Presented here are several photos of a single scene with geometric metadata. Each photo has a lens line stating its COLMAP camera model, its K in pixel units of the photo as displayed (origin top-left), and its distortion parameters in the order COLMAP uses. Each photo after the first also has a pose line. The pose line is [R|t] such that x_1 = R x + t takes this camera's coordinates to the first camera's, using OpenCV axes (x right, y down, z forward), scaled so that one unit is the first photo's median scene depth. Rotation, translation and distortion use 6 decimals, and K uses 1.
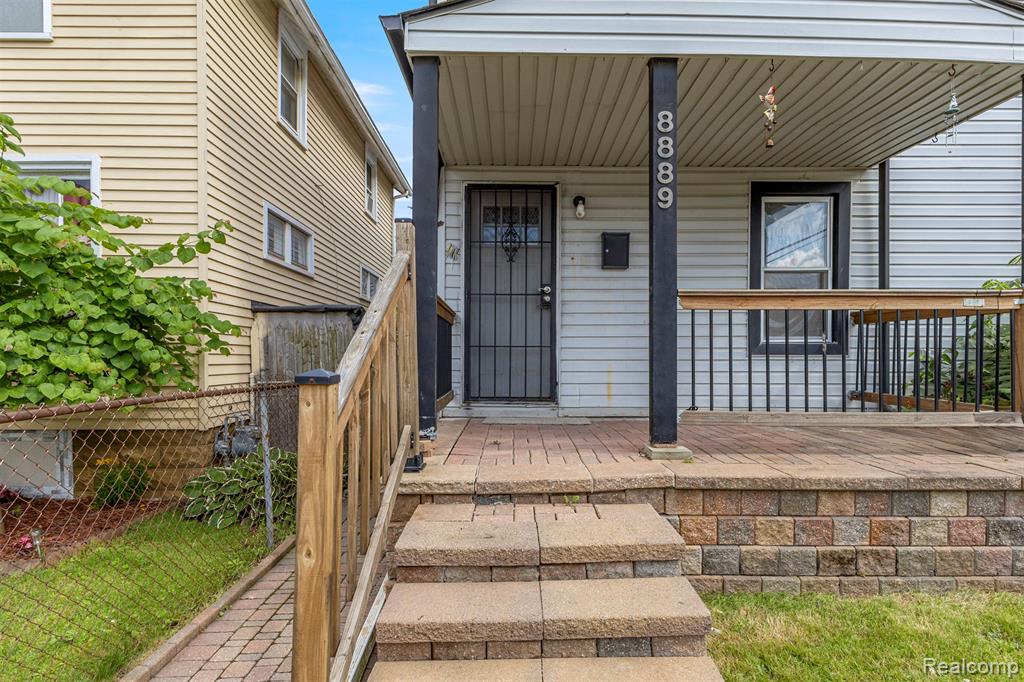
lens RADIAL K [[514.4, 0, 515.5], [0, 514.4, 363.0], [0, 0, 1]] dist [0.006991, 0.000735]
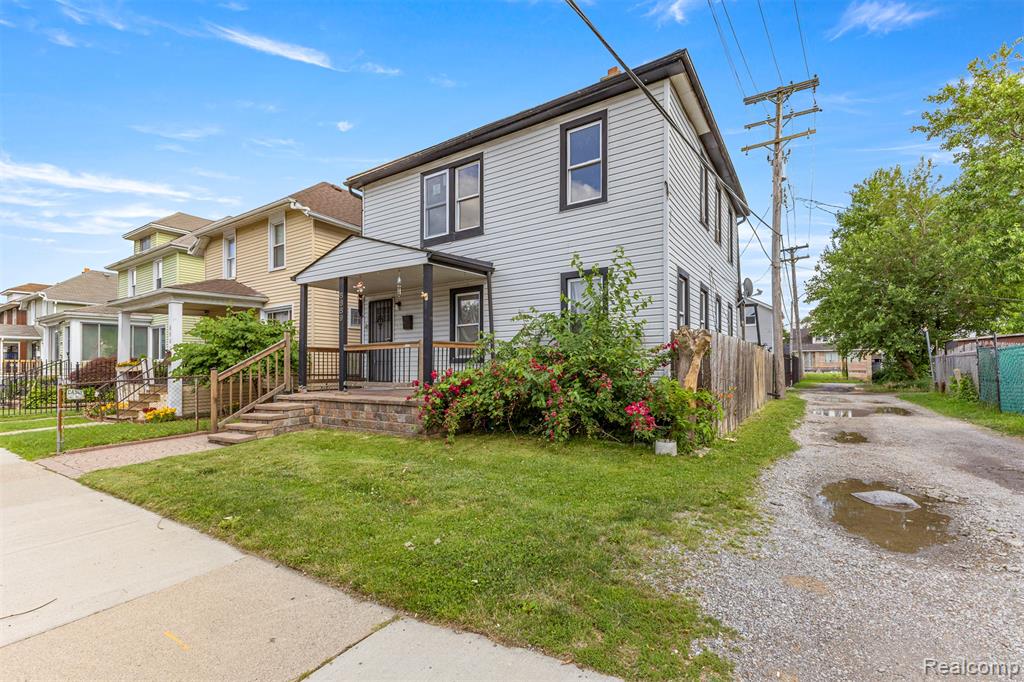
lens RADIAL K [[455.0, 0, 509.7], [0, 455.0, 363.8], [0, 0, 1]] dist [0.012718, -0.000003]
pose [[0.821719, -0.010431, -0.569797, 1.948271], [-0.001684, 0.999784, -0.020730, 0.027504], [0.569890, 0.017994, 0.821524, -0.548209]]
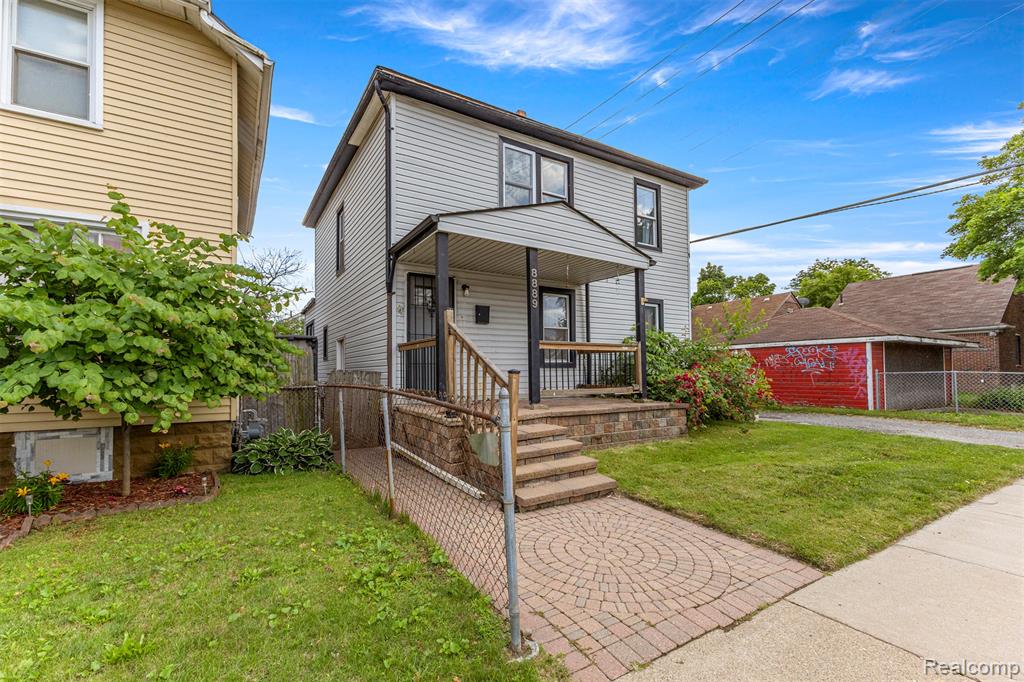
lens RADIAL K [[455.0, 0, 509.7], [0, 455.0, 363.8], [0, 0, 1]] dist [0.012718, -0.000003]
pose [[0.853528, 0.002215, 0.521042, -0.645967], [0.014024, 0.999531, -0.027221, 0.016669], [-0.520858, 0.030541, 0.853097, -0.538115]]
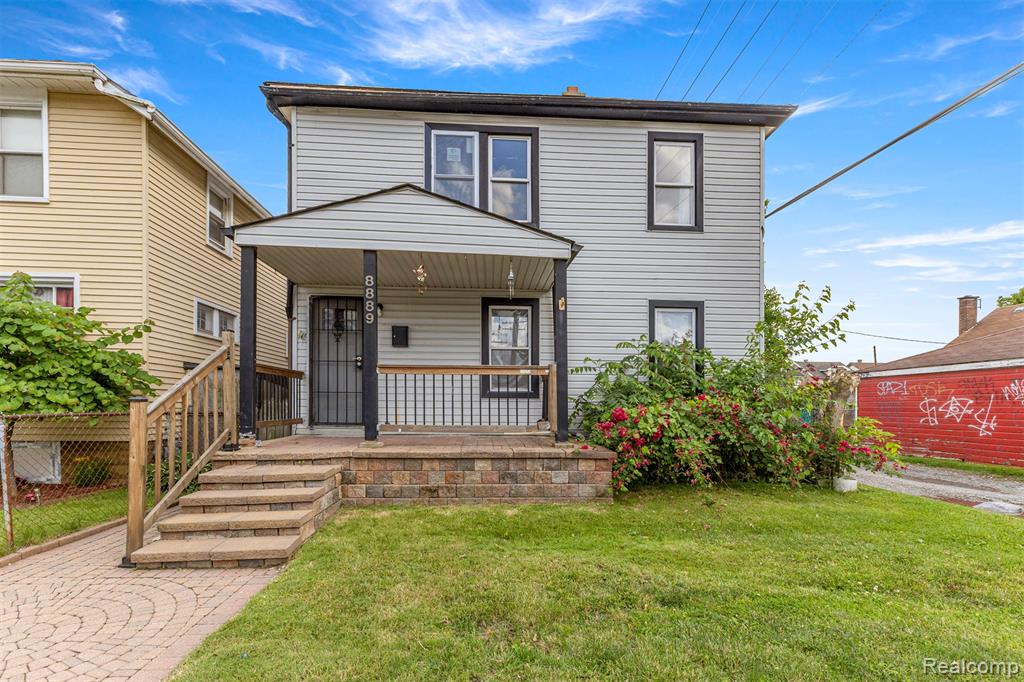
lens RADIAL K [[456.3, 0, 506.1], [0, 456.3, 408.6], [0, 0, 1]] dist [0.009235, -0.000601]
pose [[0.998618, 0.004432, 0.052371, 0.490511], [-0.004334, 0.999989, -0.001989, 0.022801], [-0.052379, 0.001759, 0.998626, -0.546166]]
